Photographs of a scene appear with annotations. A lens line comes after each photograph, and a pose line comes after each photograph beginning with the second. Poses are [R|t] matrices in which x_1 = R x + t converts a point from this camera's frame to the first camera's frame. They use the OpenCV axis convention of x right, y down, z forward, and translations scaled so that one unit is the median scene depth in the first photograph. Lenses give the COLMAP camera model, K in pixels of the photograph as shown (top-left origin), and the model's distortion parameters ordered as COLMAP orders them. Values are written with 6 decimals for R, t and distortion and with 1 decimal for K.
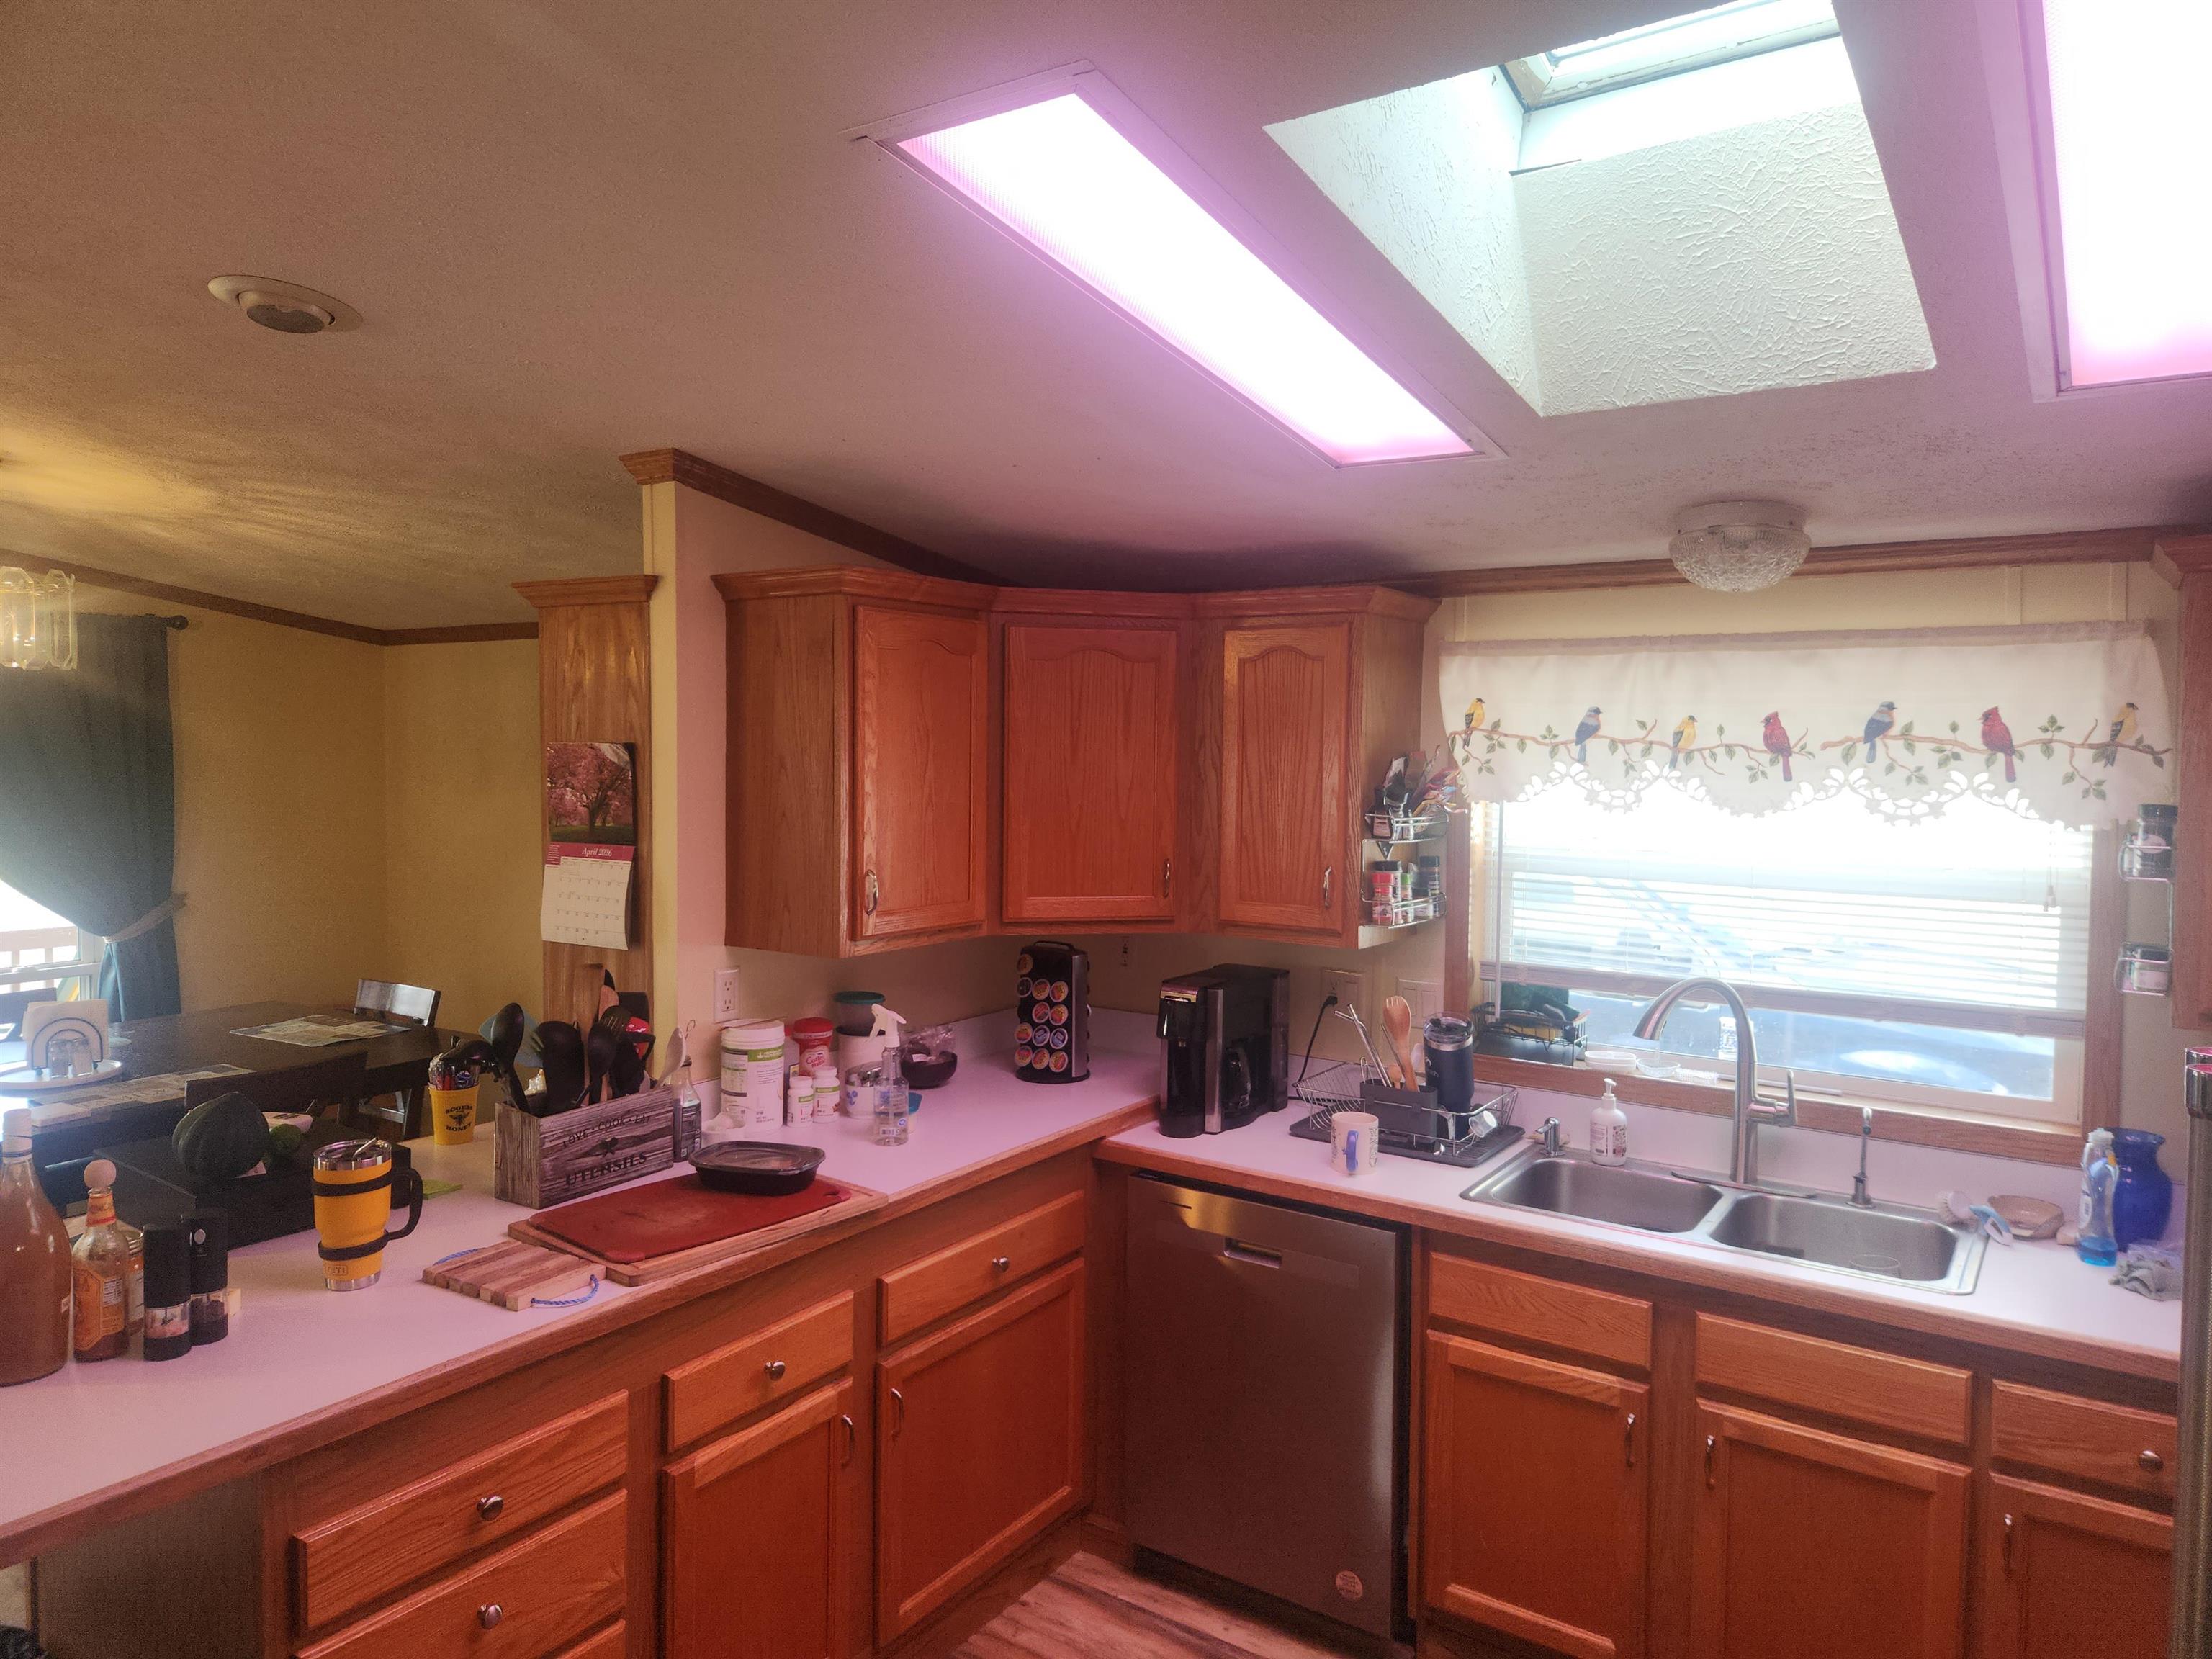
lens RADIAL K [[1513.6, 0, 1109.4], [0, 1513.6, 823.3], [0, 0, 1]] dist [0.026732, -0.013308]
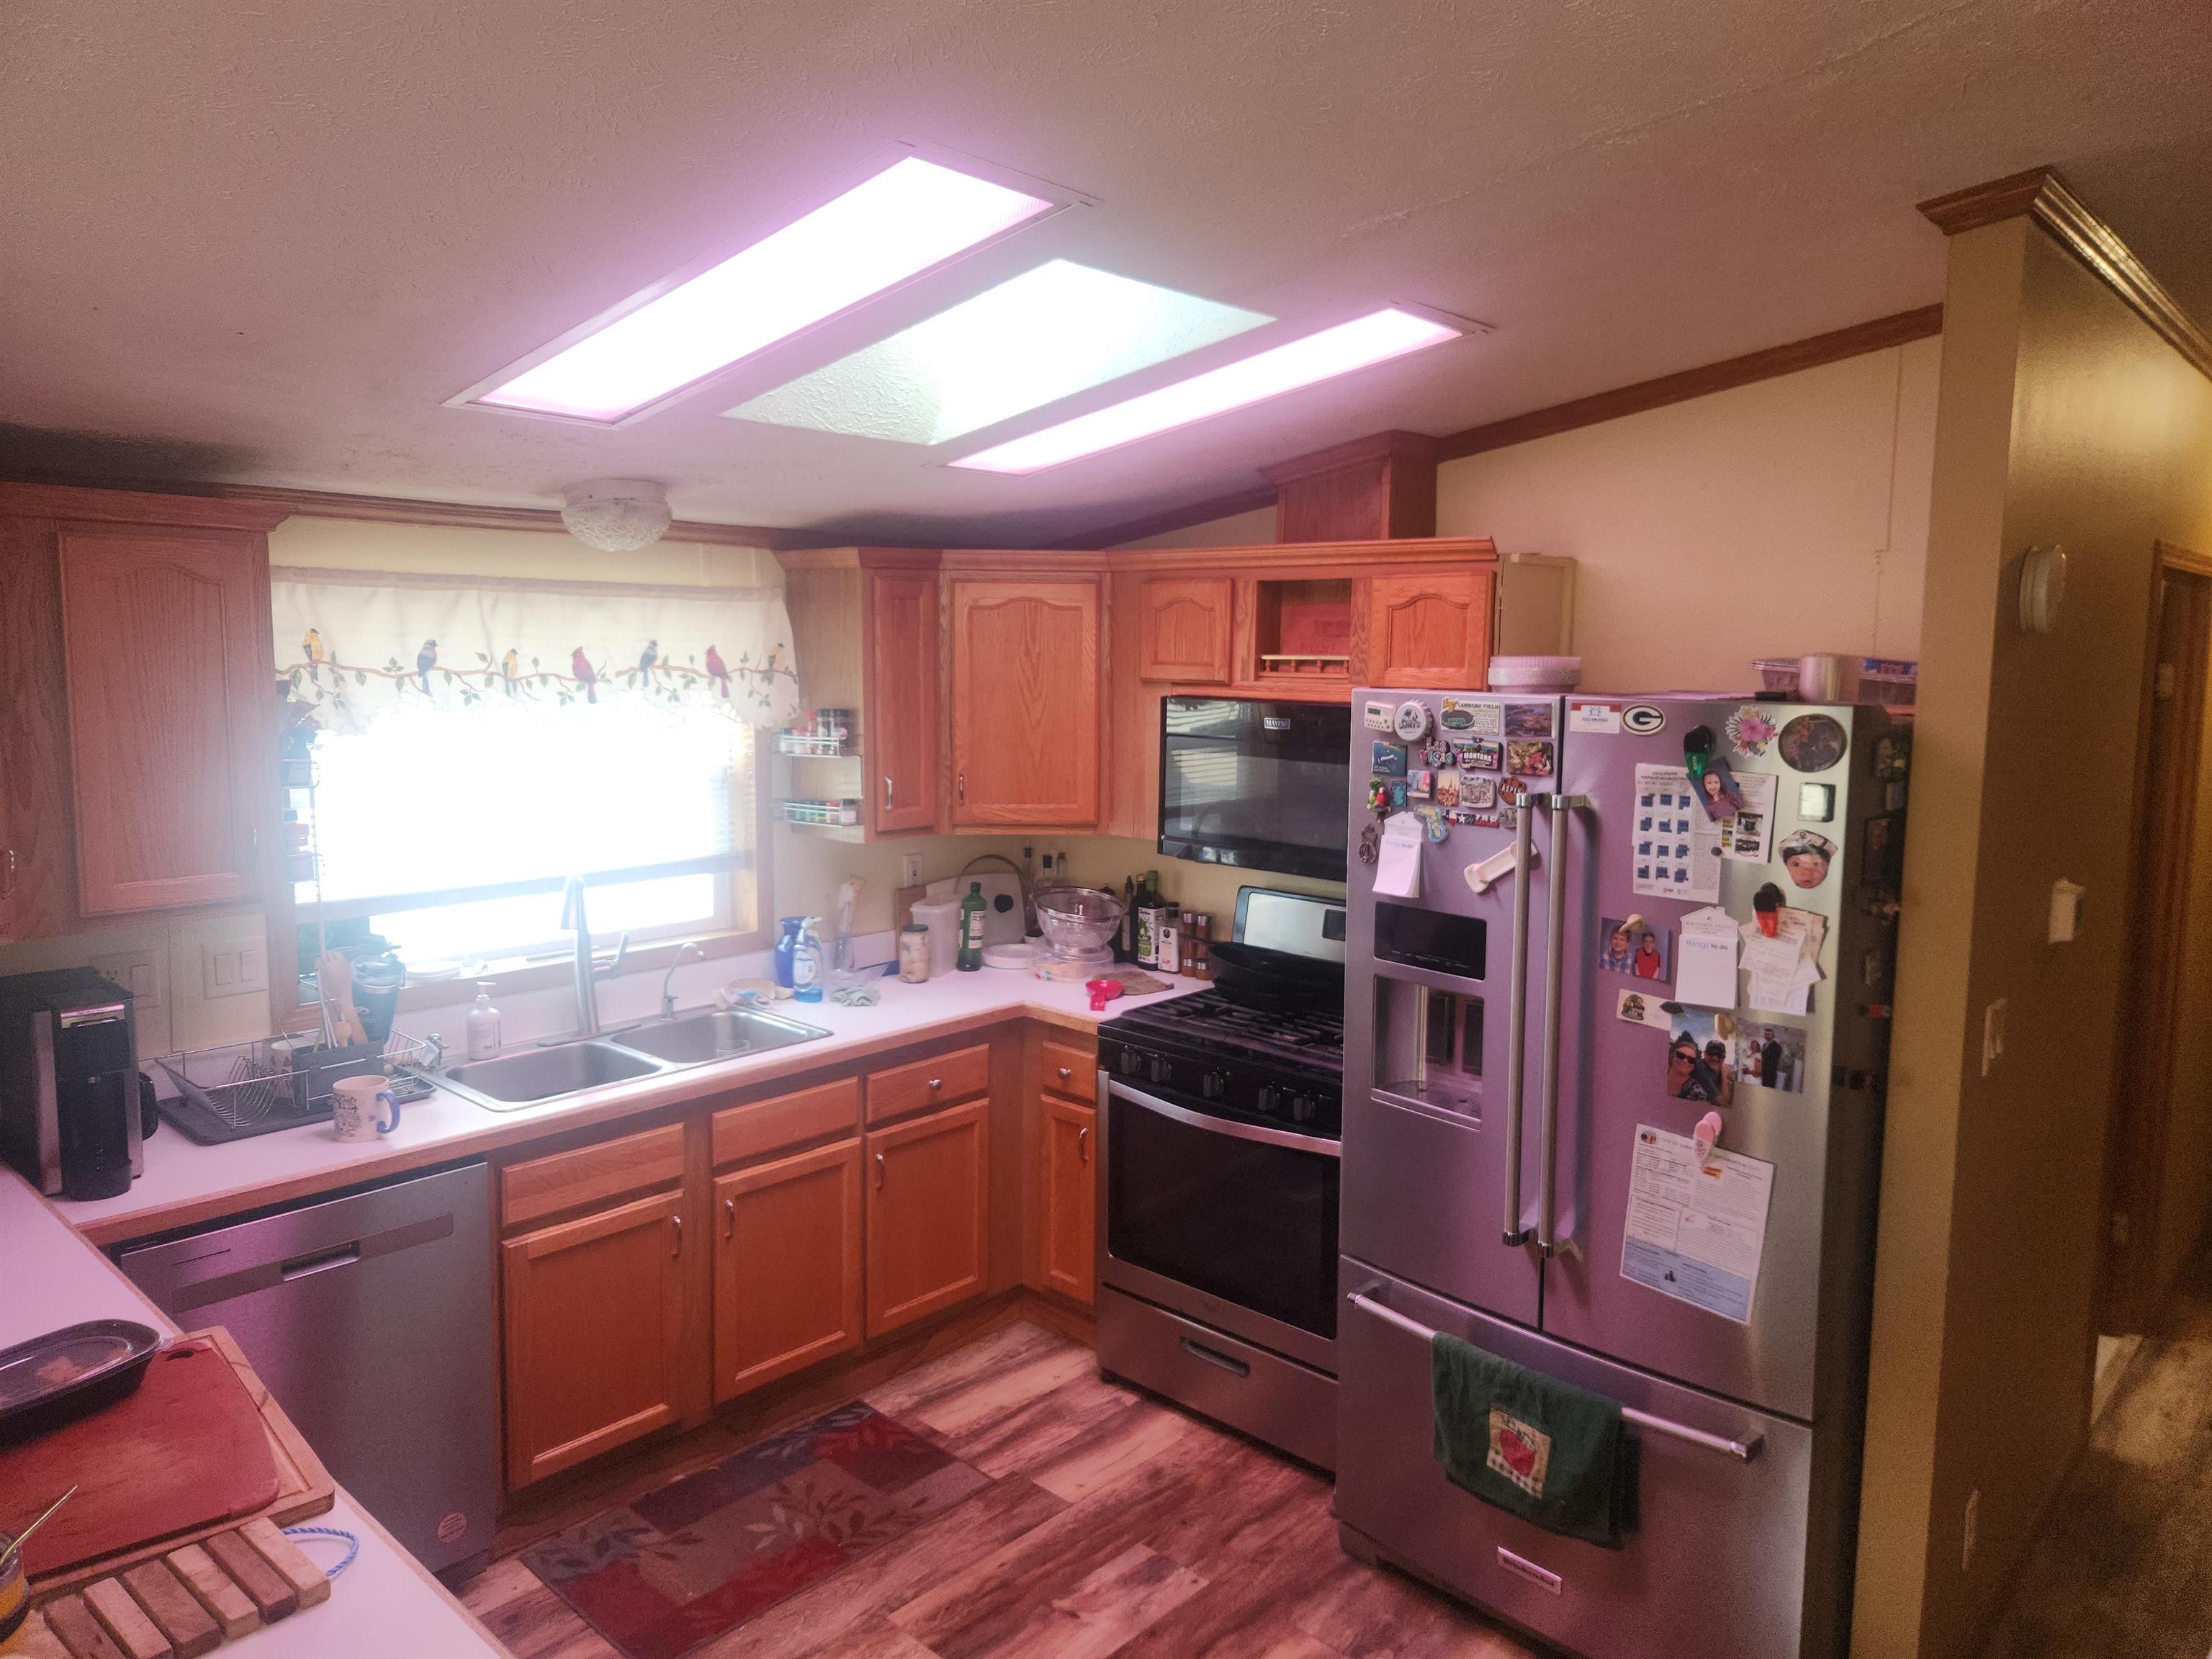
lens RADIAL K [[1513.6, 0, 1111.8], [0, 1513.6, 814.6], [0, 0, 1]] dist [0.026732, -0.013308]
pose [[0.118998, -0.116619, 0.986022, -0.753395], [0.046857, 0.992632, 0.111745, -0.057914], [-0.991788, 0.032905, 0.123586, 0.448345]]
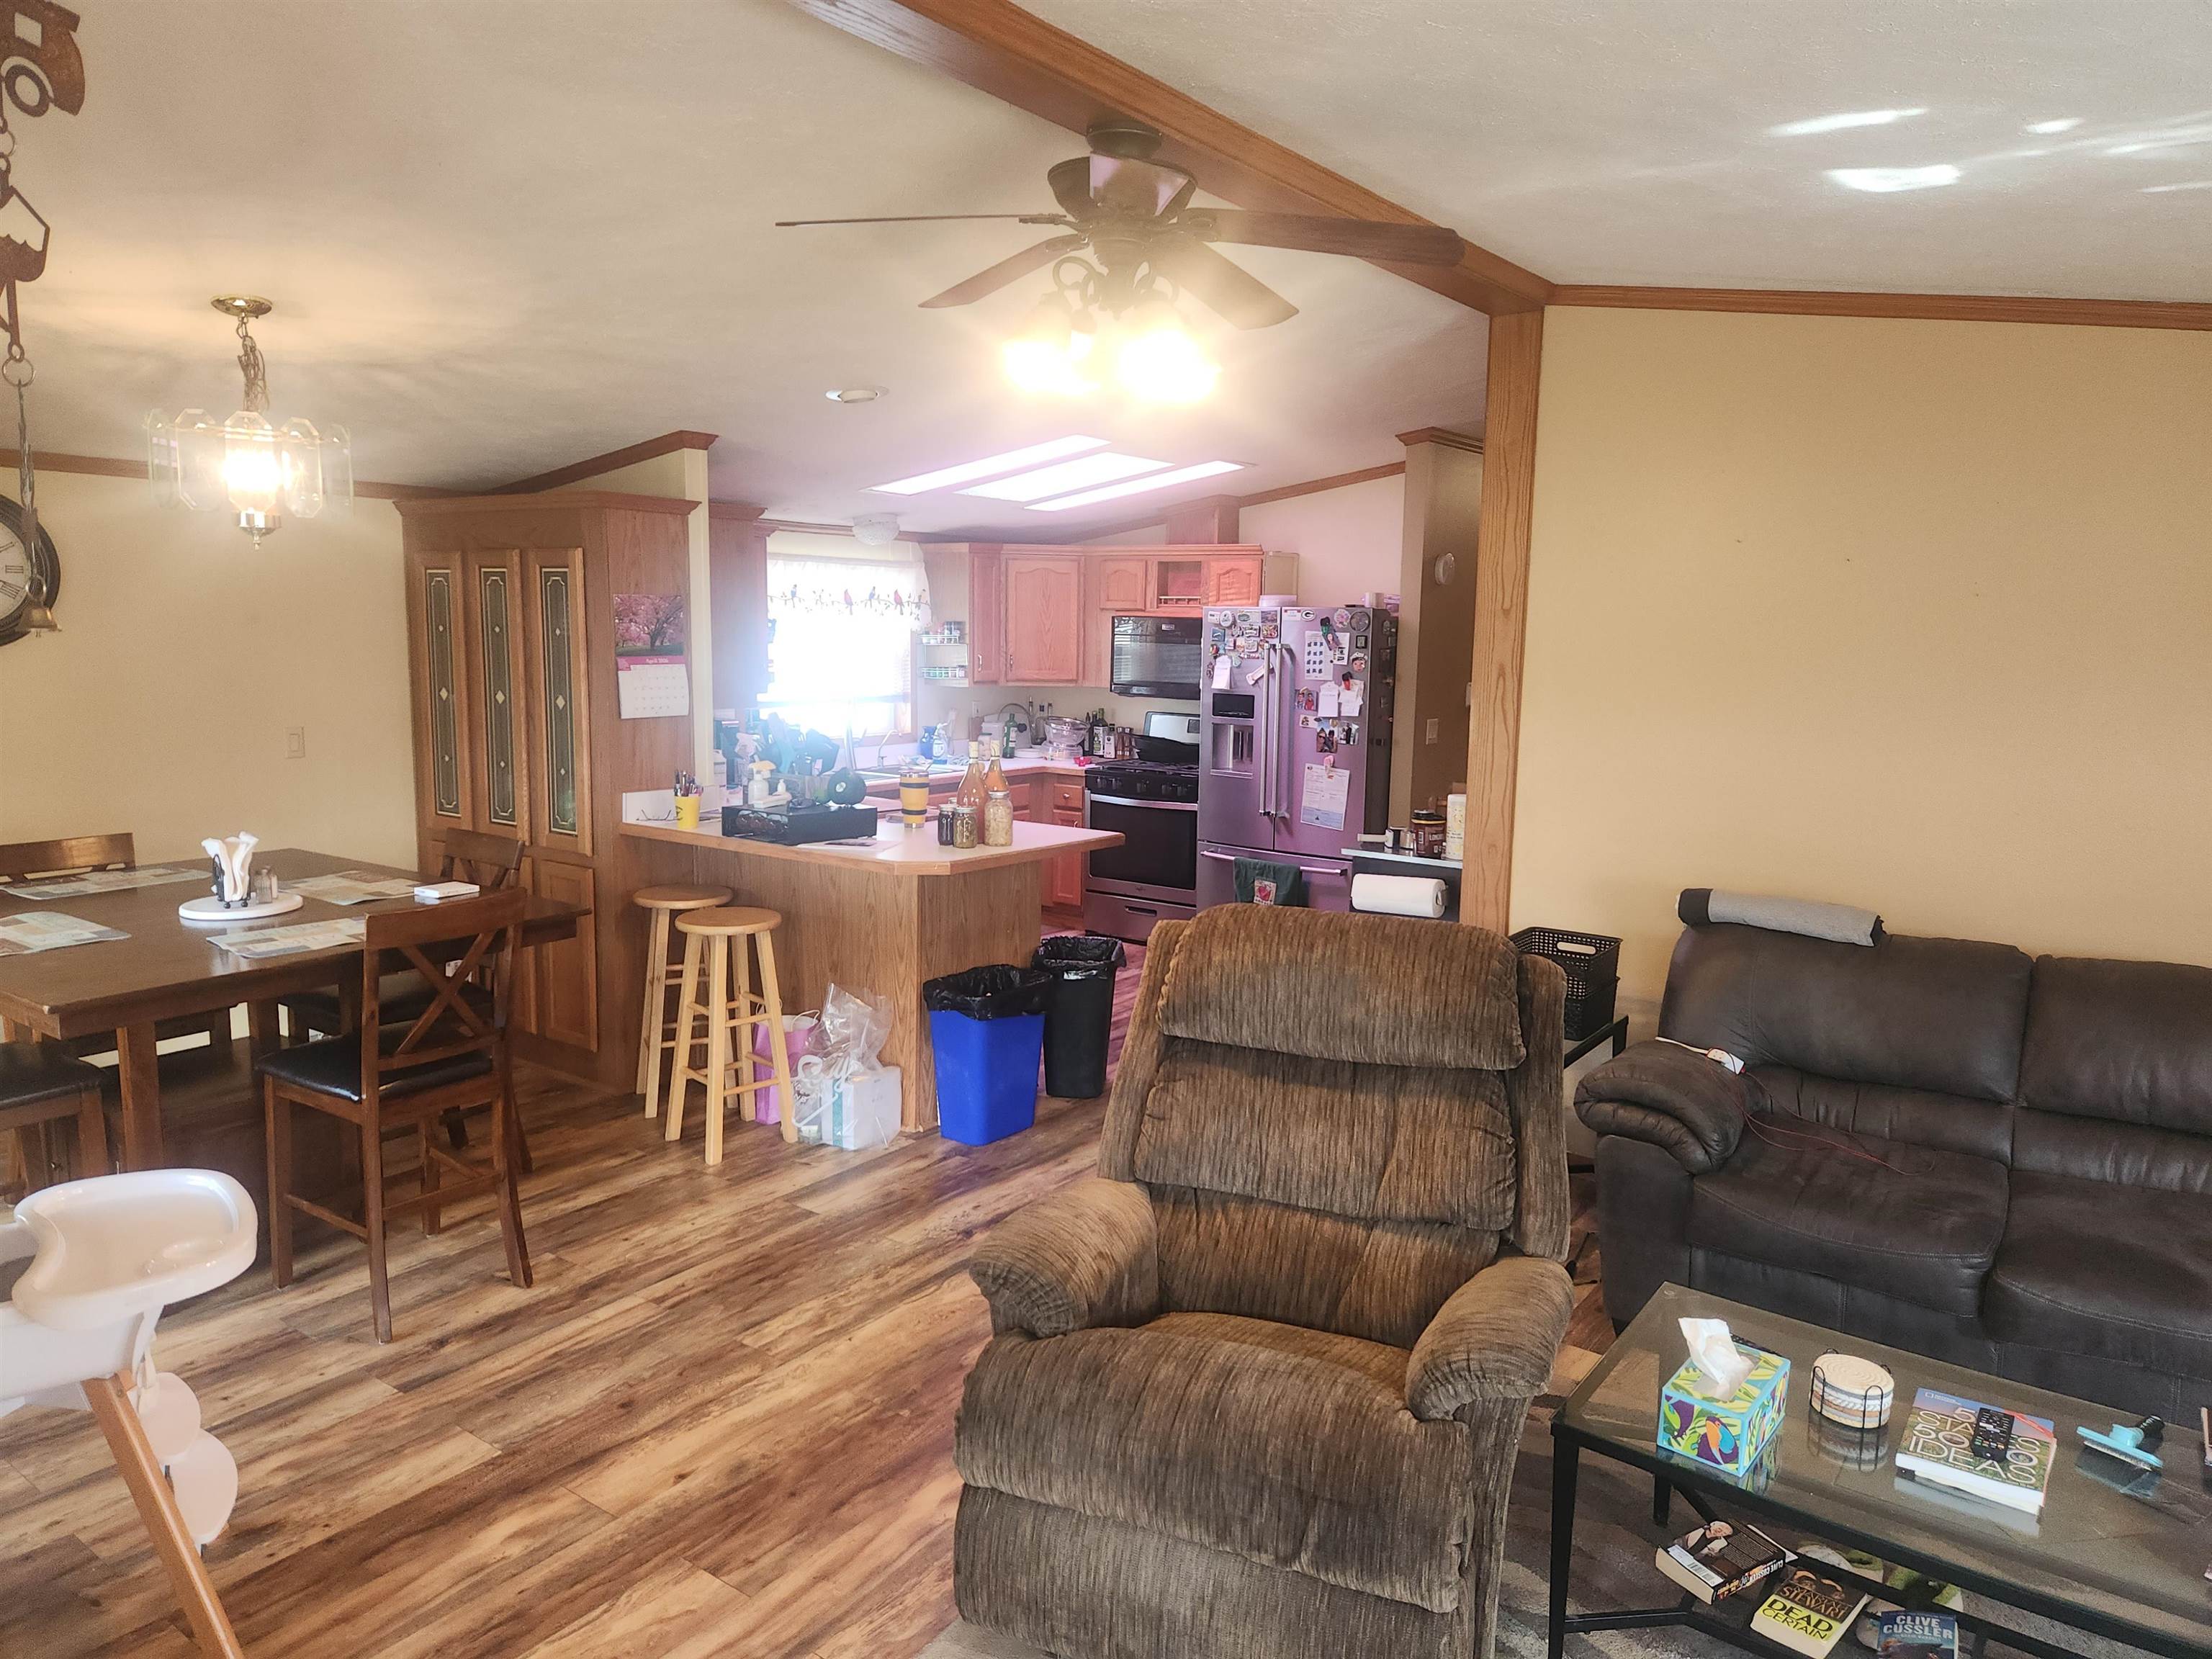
lens RADIAL K [[1513.6, 0, 1106.5], [0, 1513.6, 846.3], [0, 0, 1]] dist [0.026732, -0.013308]
pose [[0.016750, -0.154213, 0.987896, -2.284969], [0.038395, 0.987405, 0.153485, -0.019476], [-0.999122, 0.035359, 0.022460, 0.530115]]
